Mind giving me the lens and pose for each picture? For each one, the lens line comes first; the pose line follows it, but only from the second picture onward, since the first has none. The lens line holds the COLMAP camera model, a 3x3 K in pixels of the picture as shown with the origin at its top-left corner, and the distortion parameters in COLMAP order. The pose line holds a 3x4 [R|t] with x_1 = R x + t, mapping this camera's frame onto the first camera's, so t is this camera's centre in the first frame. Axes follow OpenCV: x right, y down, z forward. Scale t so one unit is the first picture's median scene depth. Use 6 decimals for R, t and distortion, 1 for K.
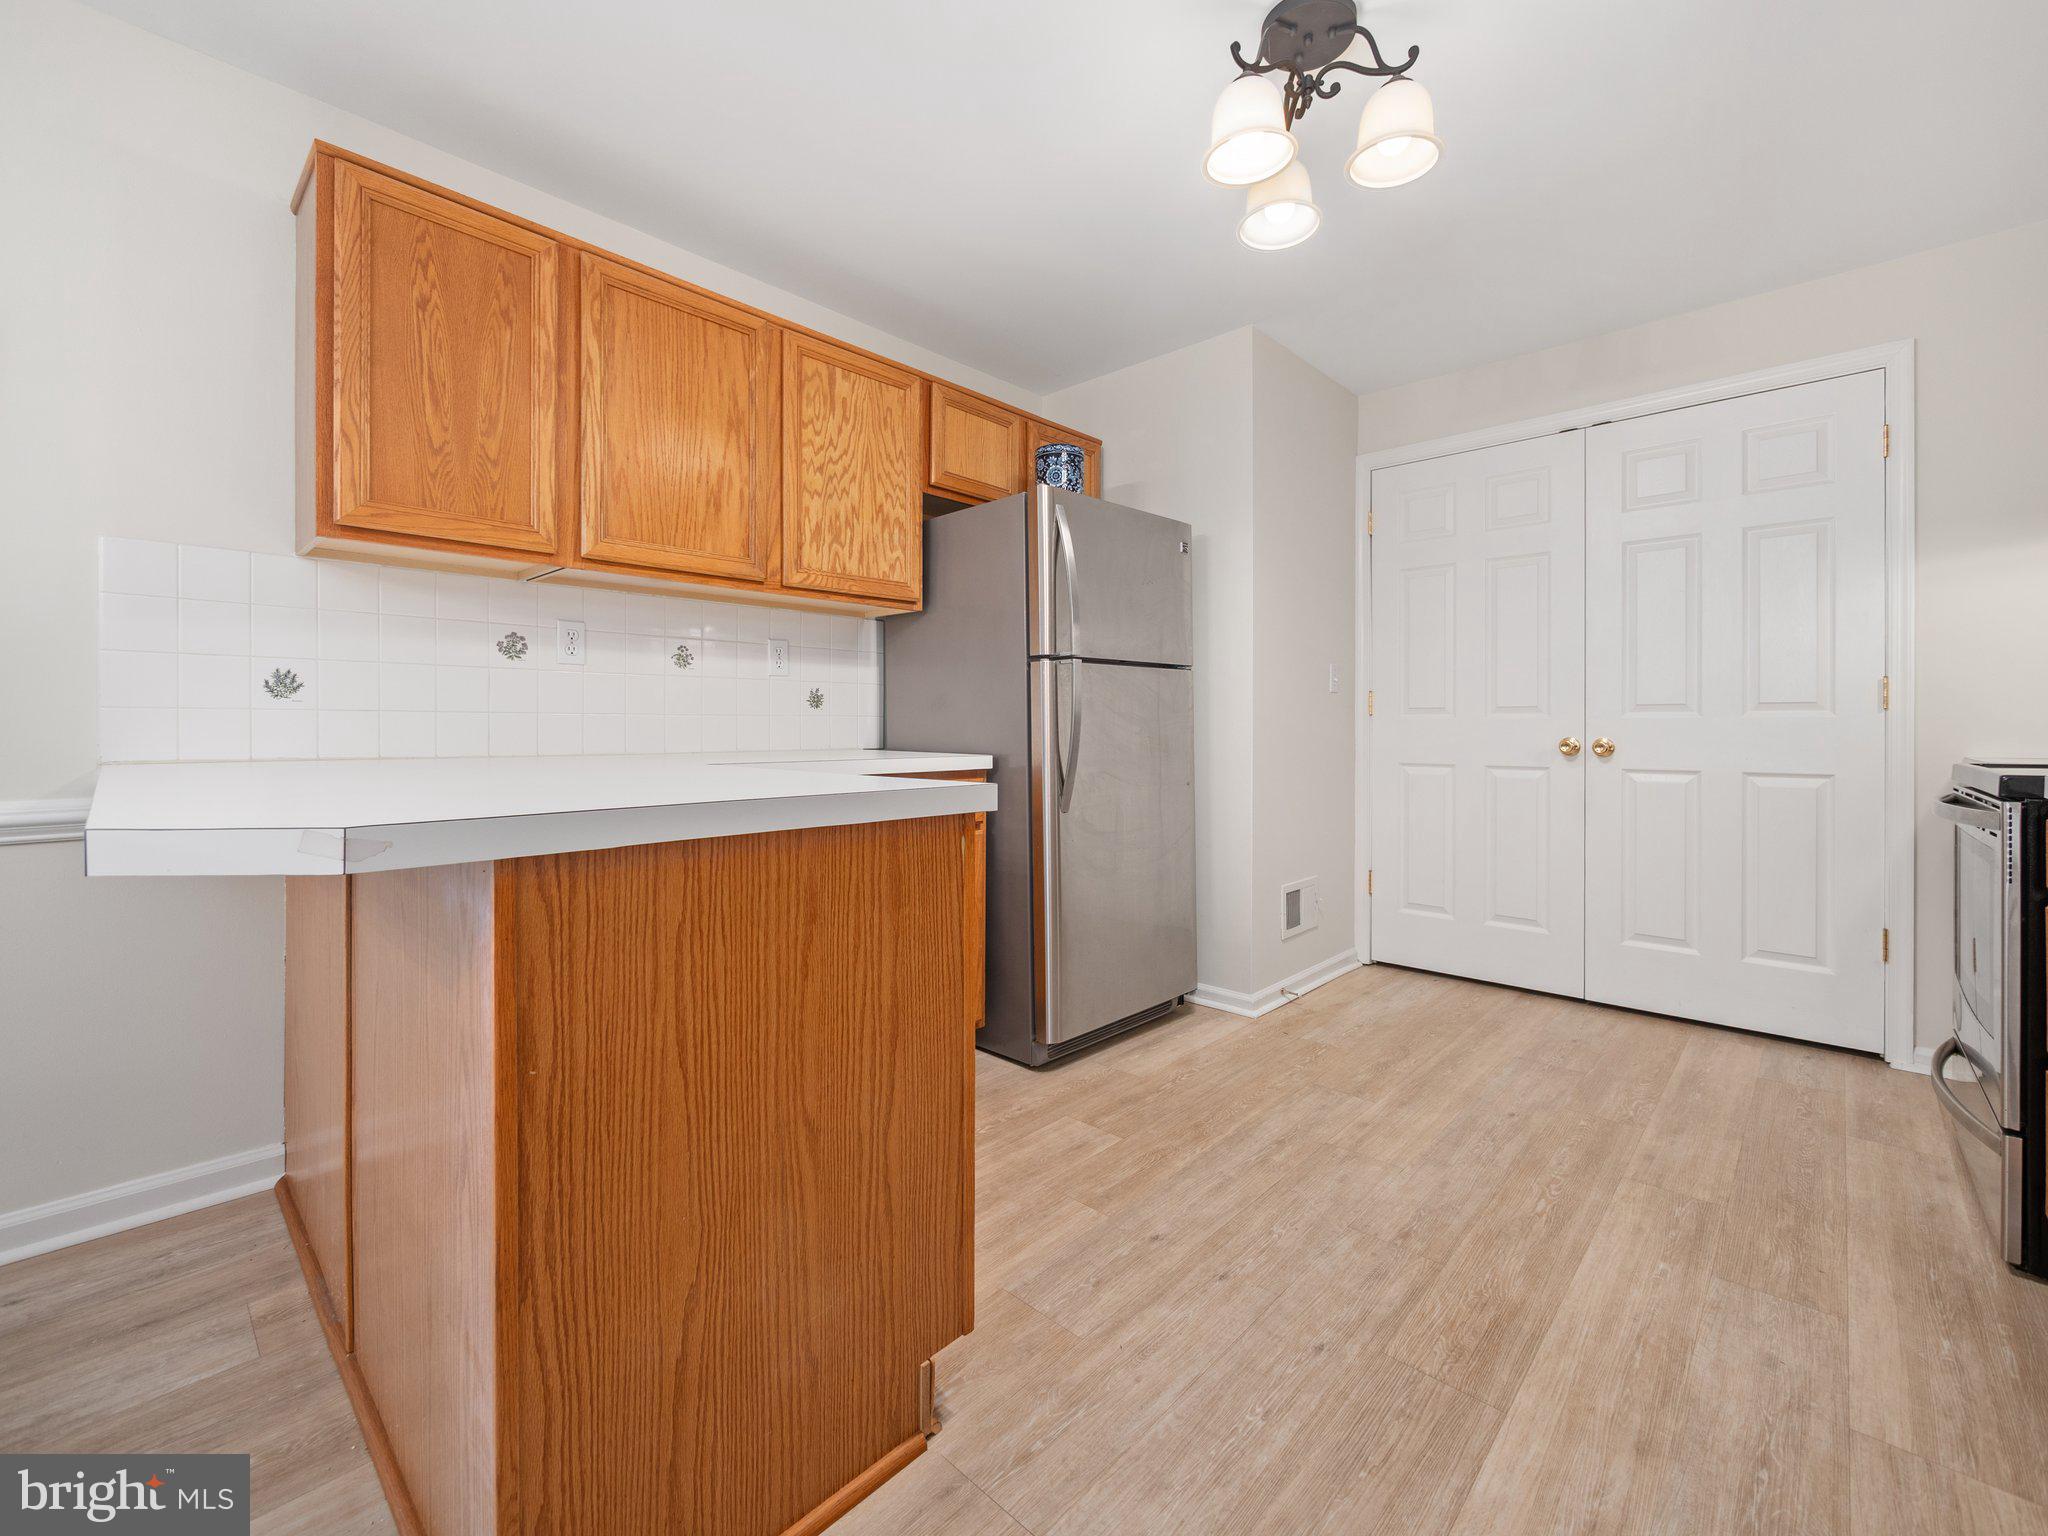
lens RADIAL K [[861.9, 0, 1020.5], [0, 861.9, 728.2], [0, 0, 1]] dist [-0.007111, 0.000197]
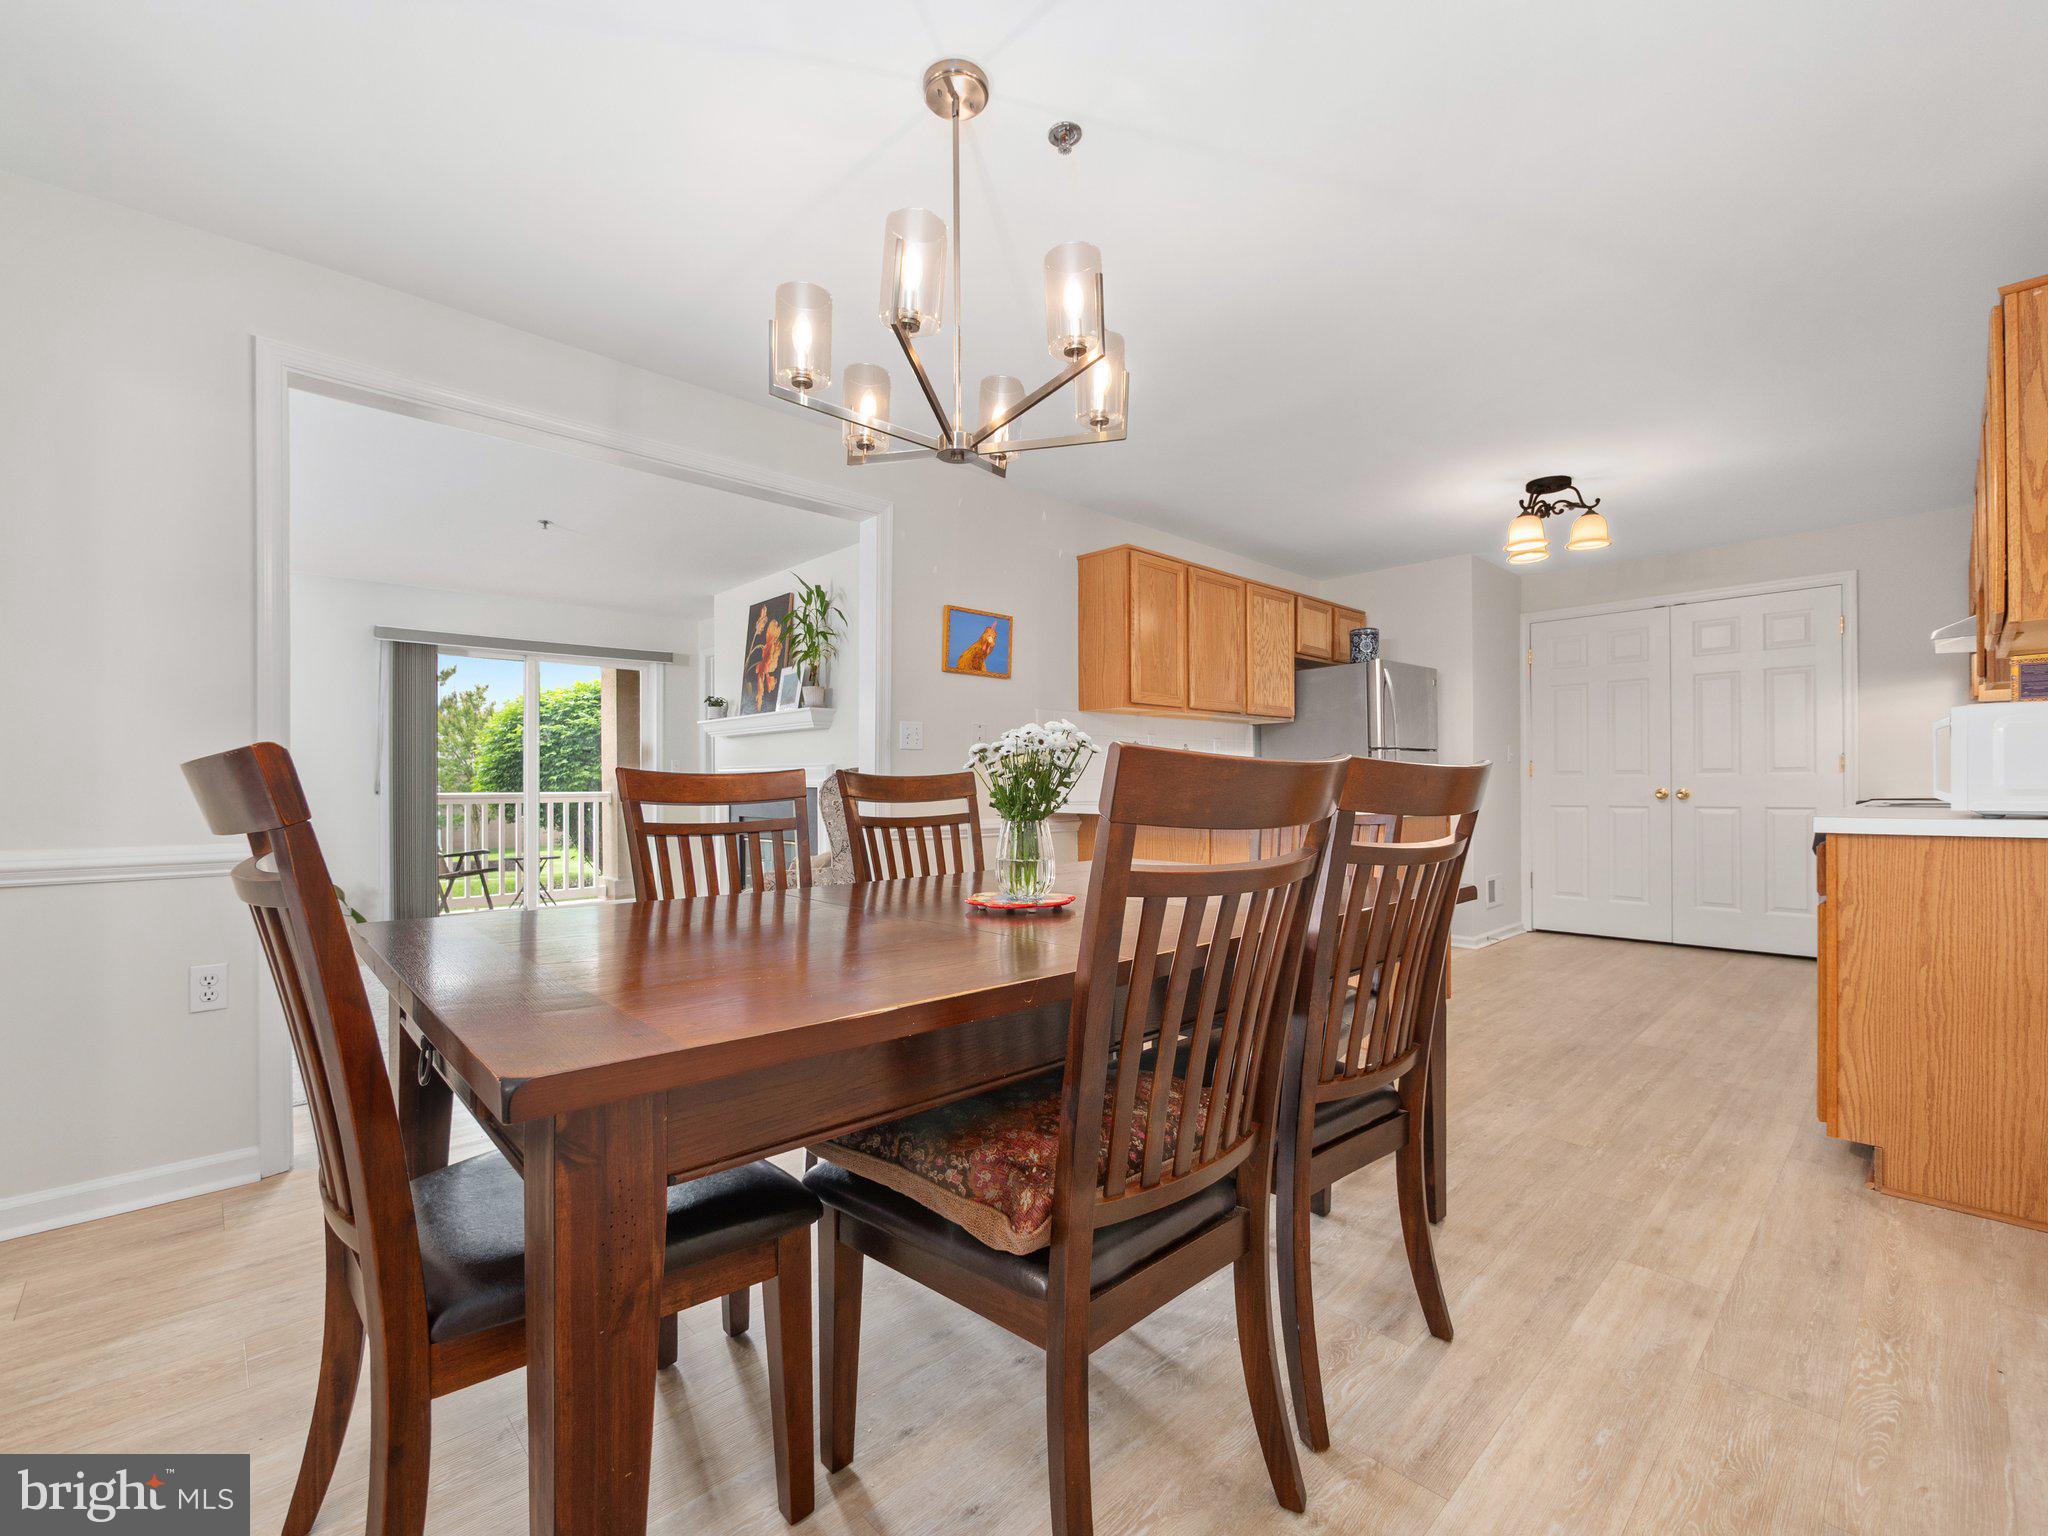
lens RADIAL K [[863.5, 0, 1032.6], [0, 863.5, 789.1], [0, 0, 1]] dist [-0.002478, -0.000082]
pose [[0.998615, -0.008535, -0.051908, -0.777116], [0.008550, 0.999963, 0.000073, 0.001607], [0.051906, -0.000516, 0.998652, -1.158474]]
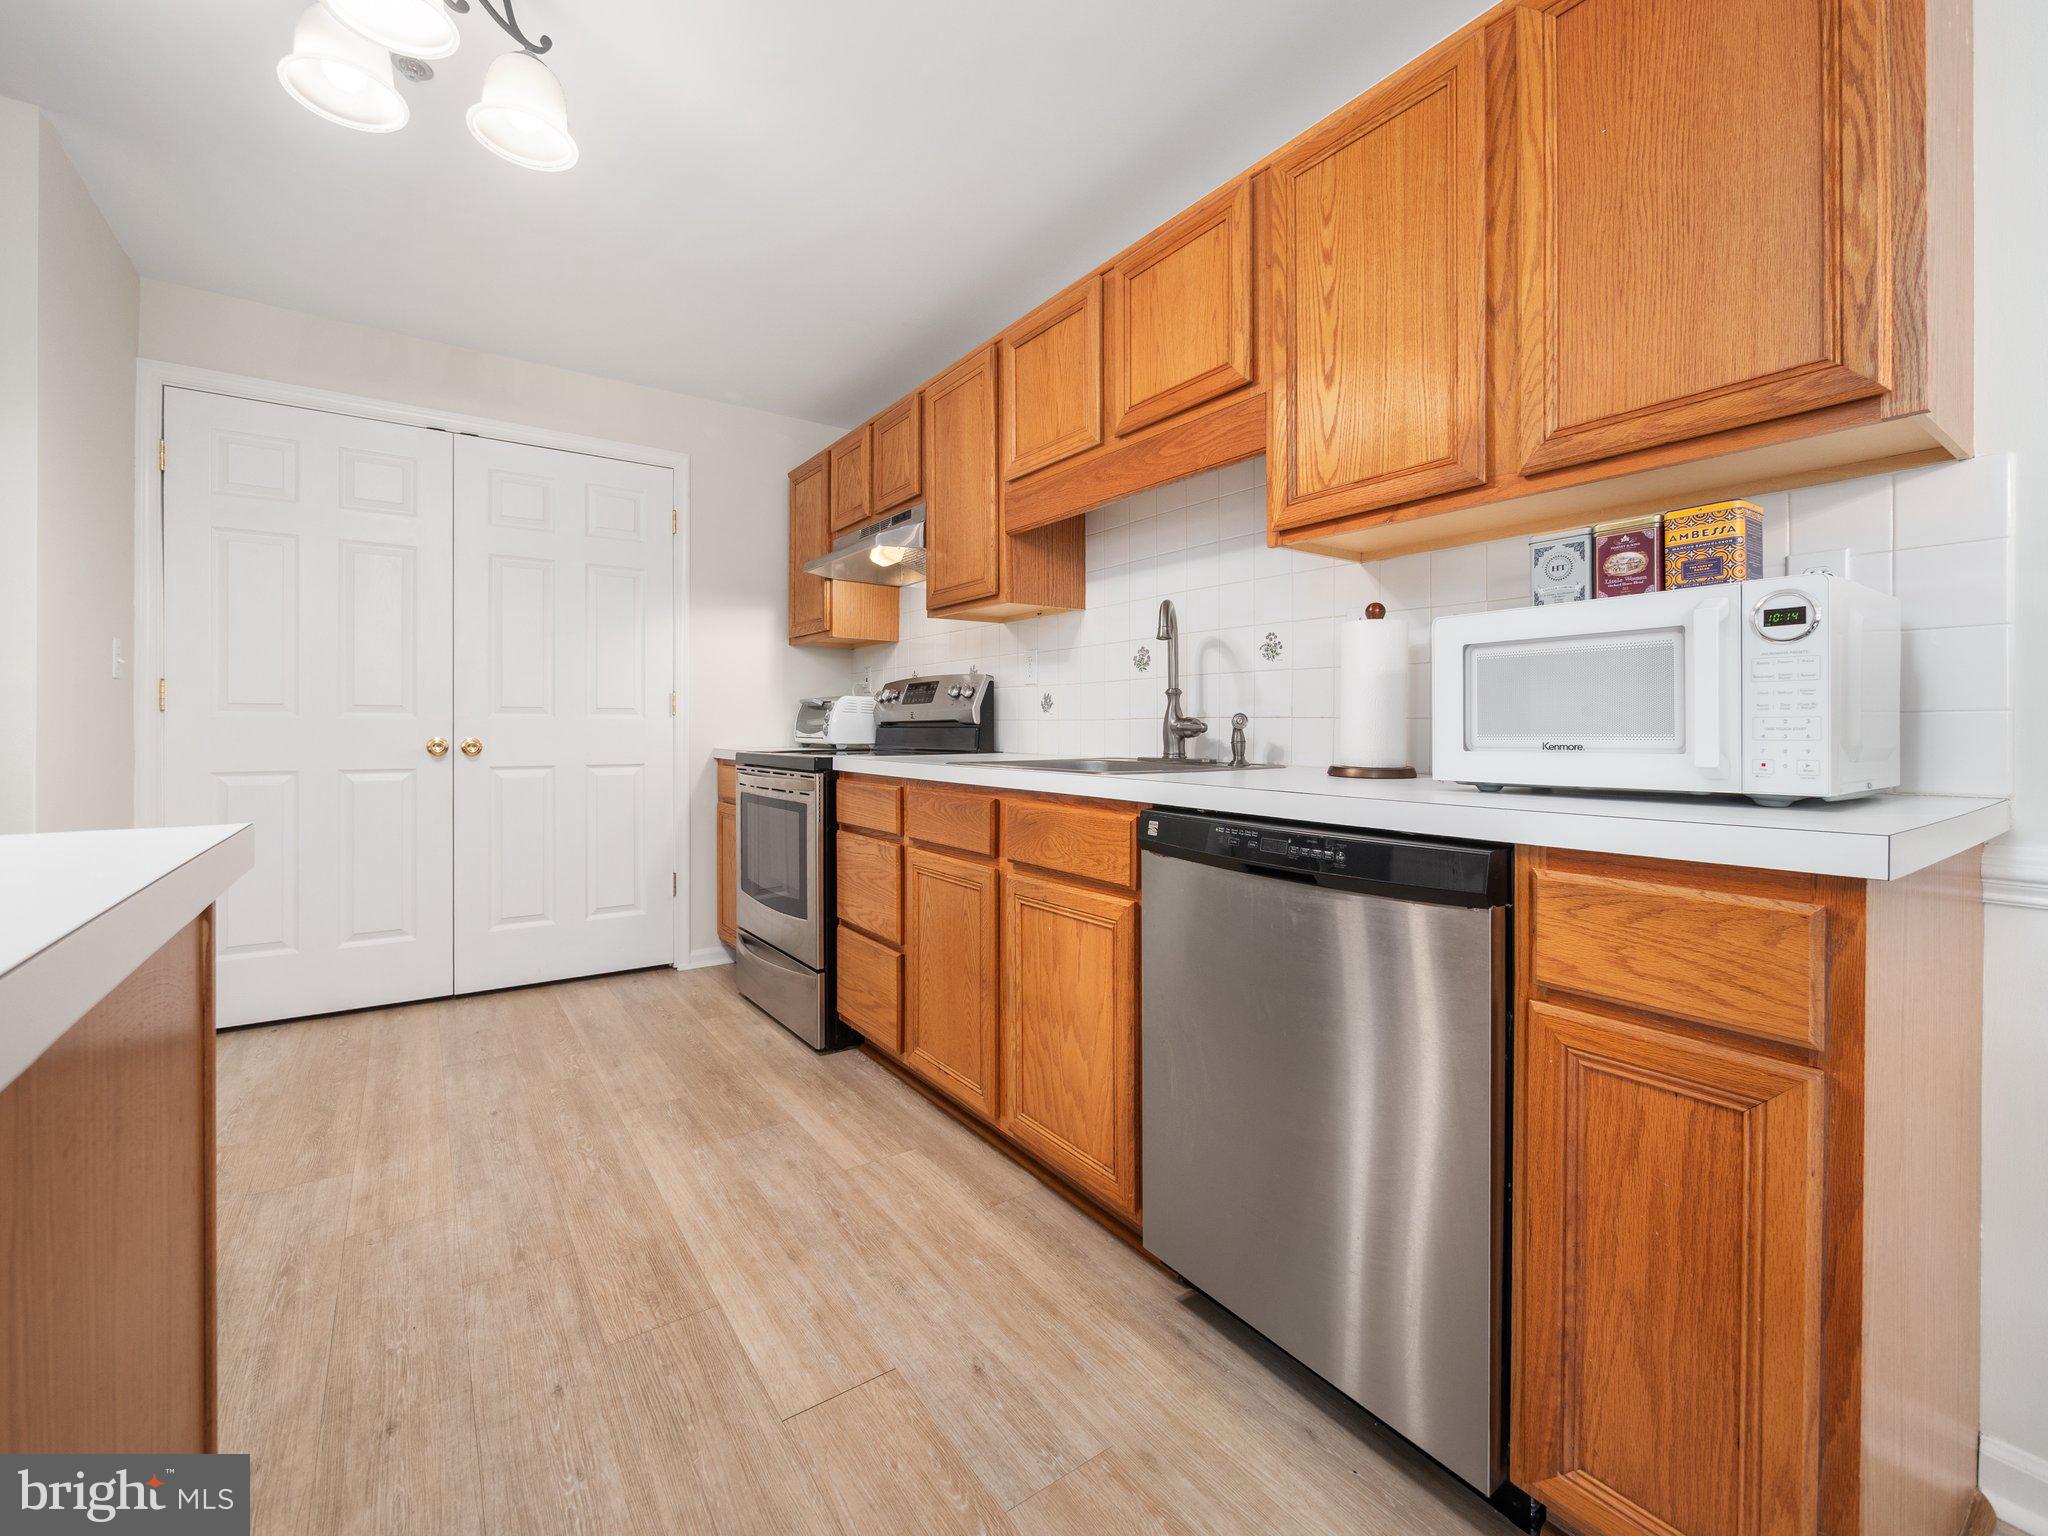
lens RADIAL K [[861.9, 0, 1020.5], [0, 861.9, 728.2], [0, 0, 1]] dist [-0.007111, 0.000197]
pose [[0.198363, 0.000710, 0.980128, -0.311676], [-0.001106, 0.999999, -0.000501, -0.000401], [-0.980128, -0.000985, 0.198364, 0.212491]]
